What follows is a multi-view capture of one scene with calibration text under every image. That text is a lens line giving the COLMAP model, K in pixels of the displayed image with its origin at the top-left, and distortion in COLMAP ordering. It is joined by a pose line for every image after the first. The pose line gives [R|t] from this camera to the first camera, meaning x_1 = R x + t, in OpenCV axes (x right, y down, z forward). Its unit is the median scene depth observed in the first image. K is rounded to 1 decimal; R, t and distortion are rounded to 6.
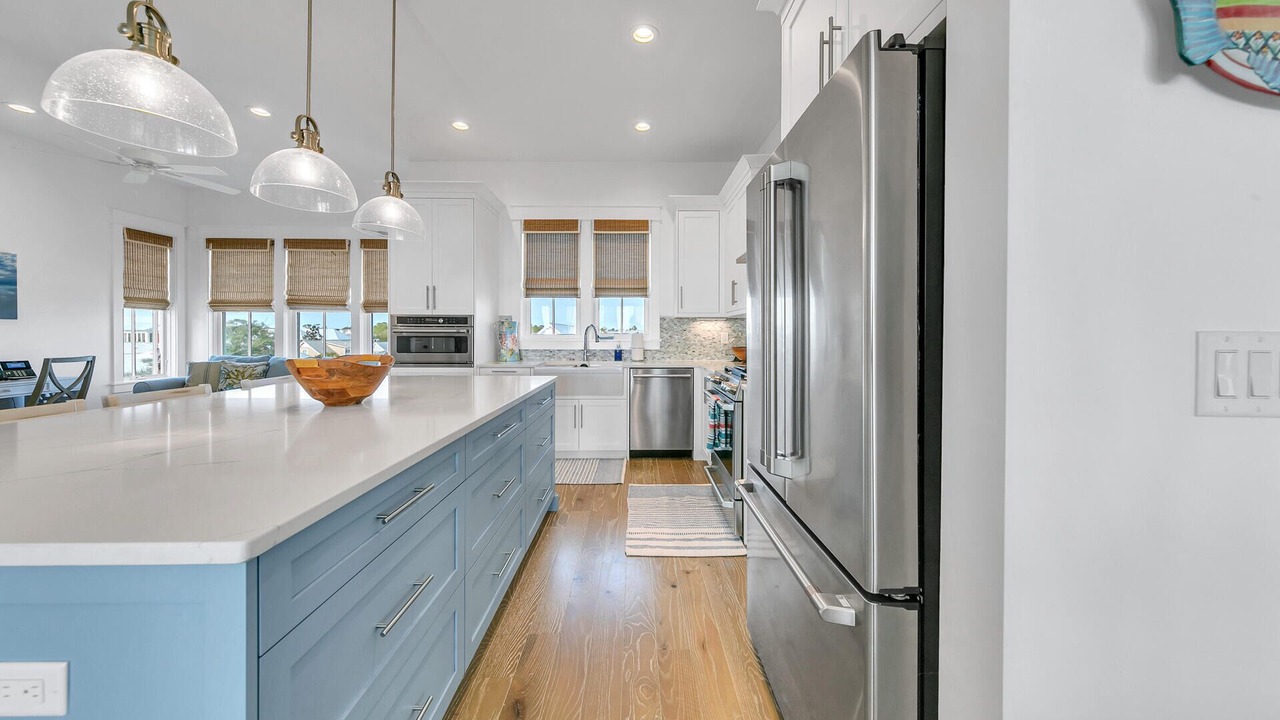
lens RADIAL K [[443.0, 0, 633.0], [0, 443.0, 334.2], [0, 0, 1]] dist [0.010559, -0.001277]
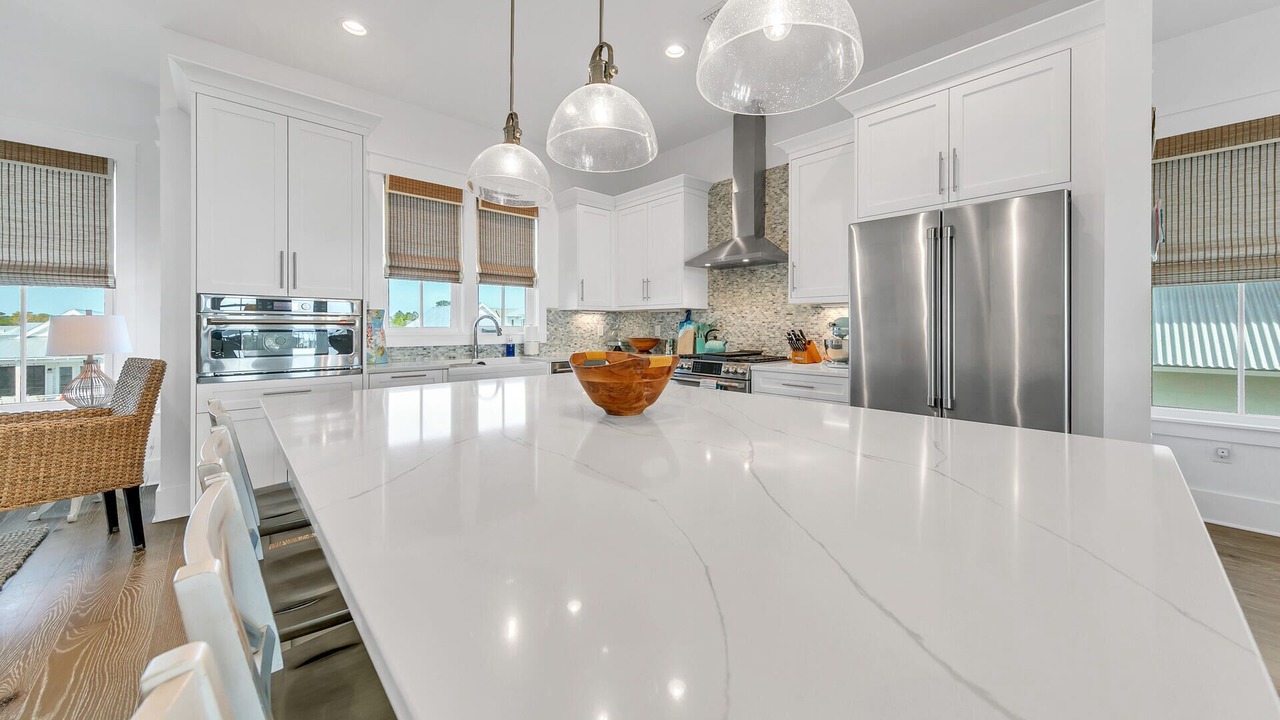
lens RADIAL K [[443.0, 0, 641.5], [0, 443.0, 325.9], [0, 0, 1]] dist [0.010559, -0.001277]
pose [[0.737945, 0.000597, 0.674860, -0.433346], [0.001510, 0.999996, -0.002535, 0.000700], [-0.674859, 0.002890, 0.737941, 0.154468]]
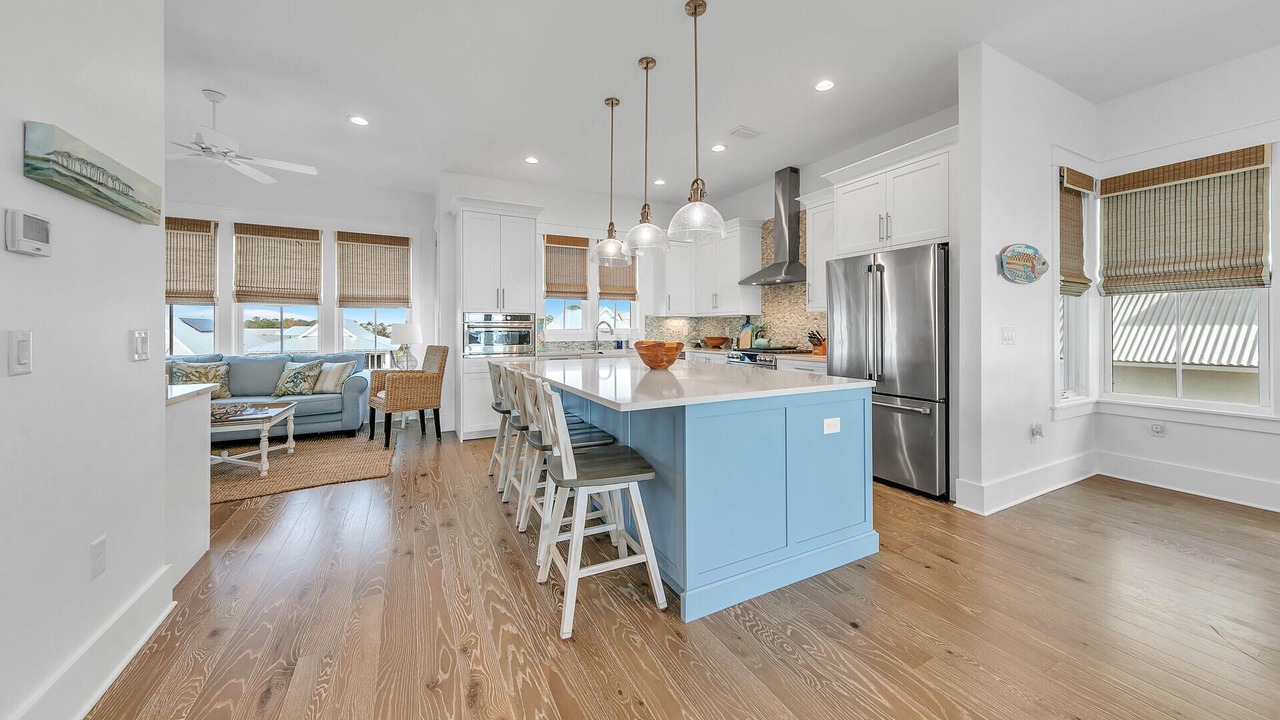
lens RADIAL K [[443.0, 0, 642.1], [0, 443.0, 326.2], [0, 0, 1]] dist [0.010559, -0.001277]
pose [[0.889285, -0.000158, 0.457354, -0.559888], [0.003464, 0.999974, -0.006390, 0.000655], [-0.457341, 0.007267, 0.889262, -0.190857]]
